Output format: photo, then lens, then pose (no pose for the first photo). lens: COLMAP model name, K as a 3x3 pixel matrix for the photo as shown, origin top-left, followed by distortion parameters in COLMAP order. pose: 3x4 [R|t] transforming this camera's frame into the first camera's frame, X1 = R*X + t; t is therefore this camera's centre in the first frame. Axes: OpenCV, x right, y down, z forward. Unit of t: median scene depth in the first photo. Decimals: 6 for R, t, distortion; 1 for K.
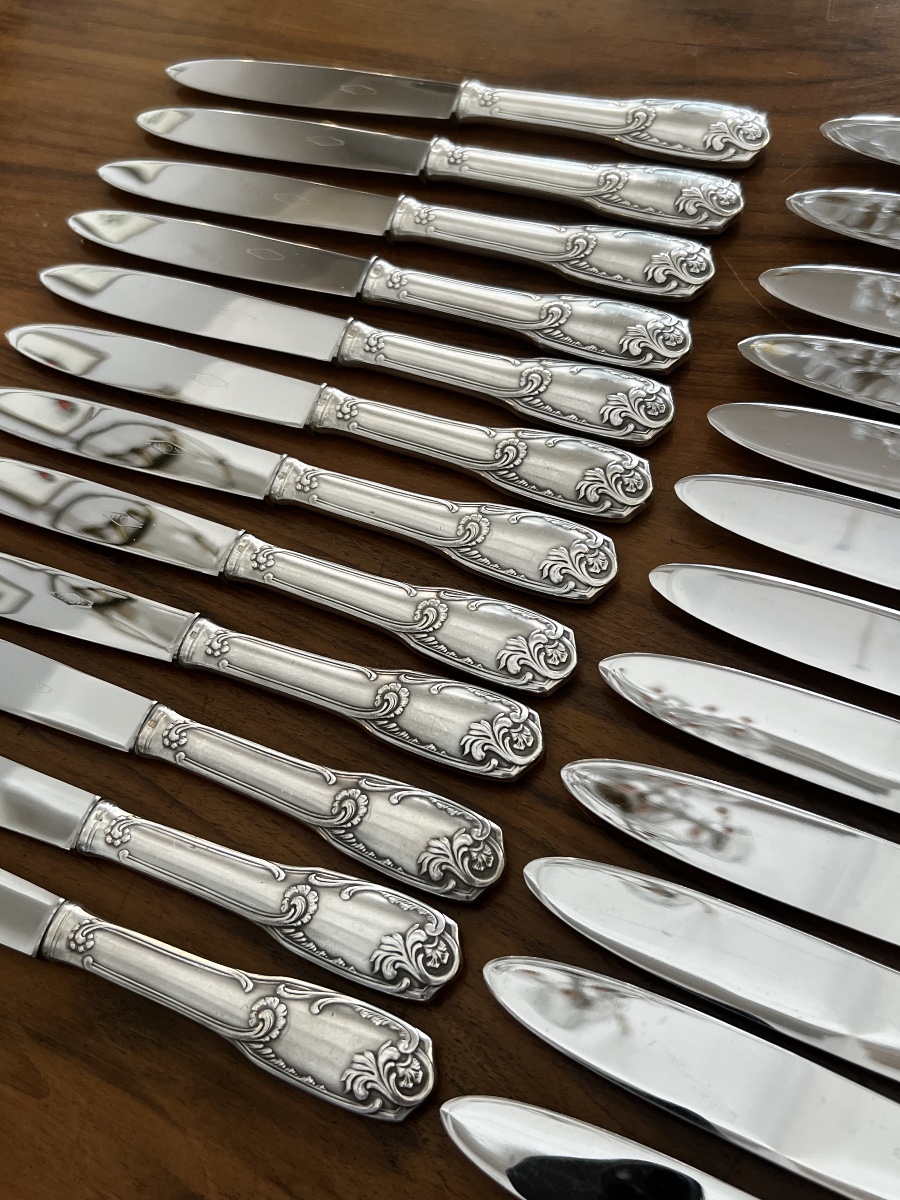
lens RADIAL K [[1165.6, 0, 466.3], [0, 1165.6, 593.9], [0, 0, 1]] dist [0.104665, -0.261415]
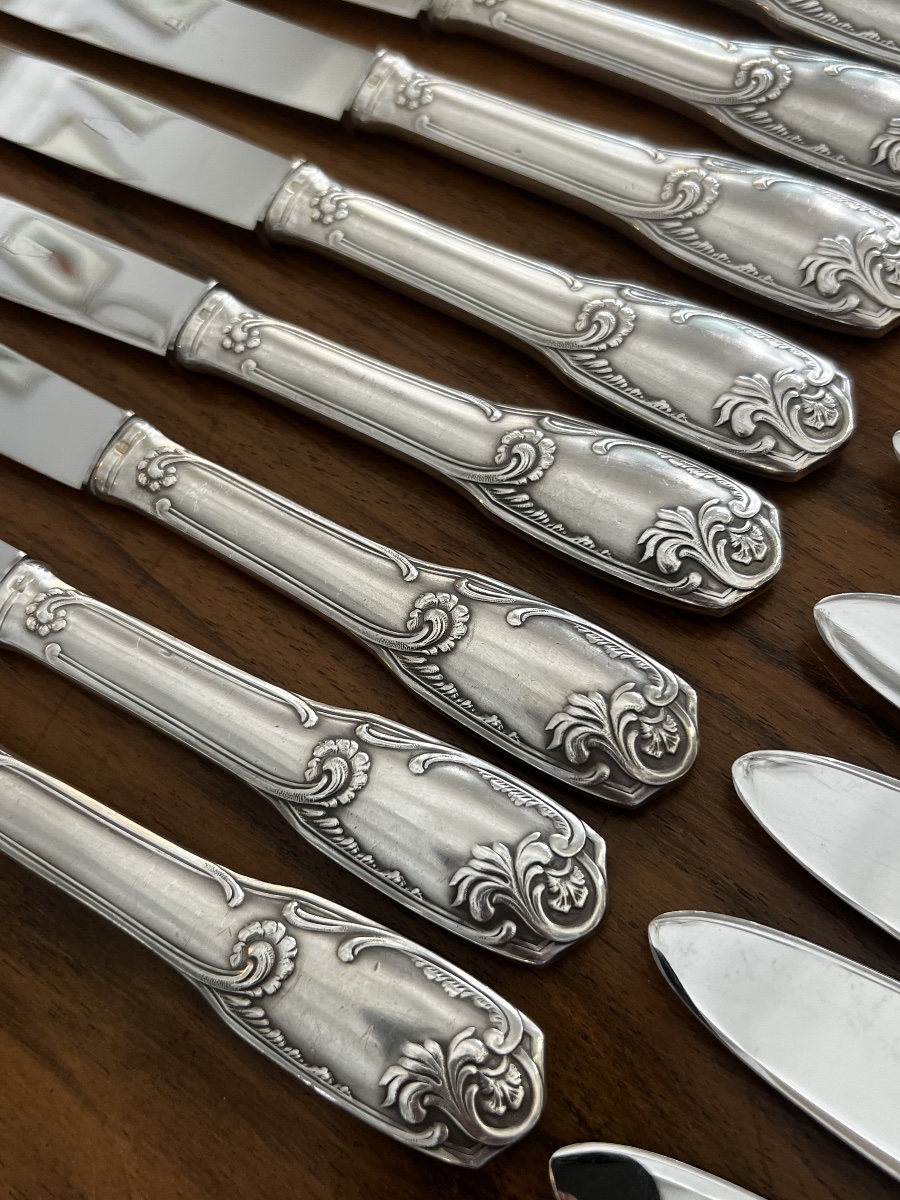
lens RADIAL K [[1175.0, 0, 475.9], [0, 1175.0, 605.9], [0, 0, 1]] dist [0.114680, -0.297709]
pose [[0.991671, 0.128695, -0.005186, -0.080055], [-0.127050, 0.984019, 0.124759, 0.100265], [0.021159, -0.123061, 0.992173, 0.424187]]
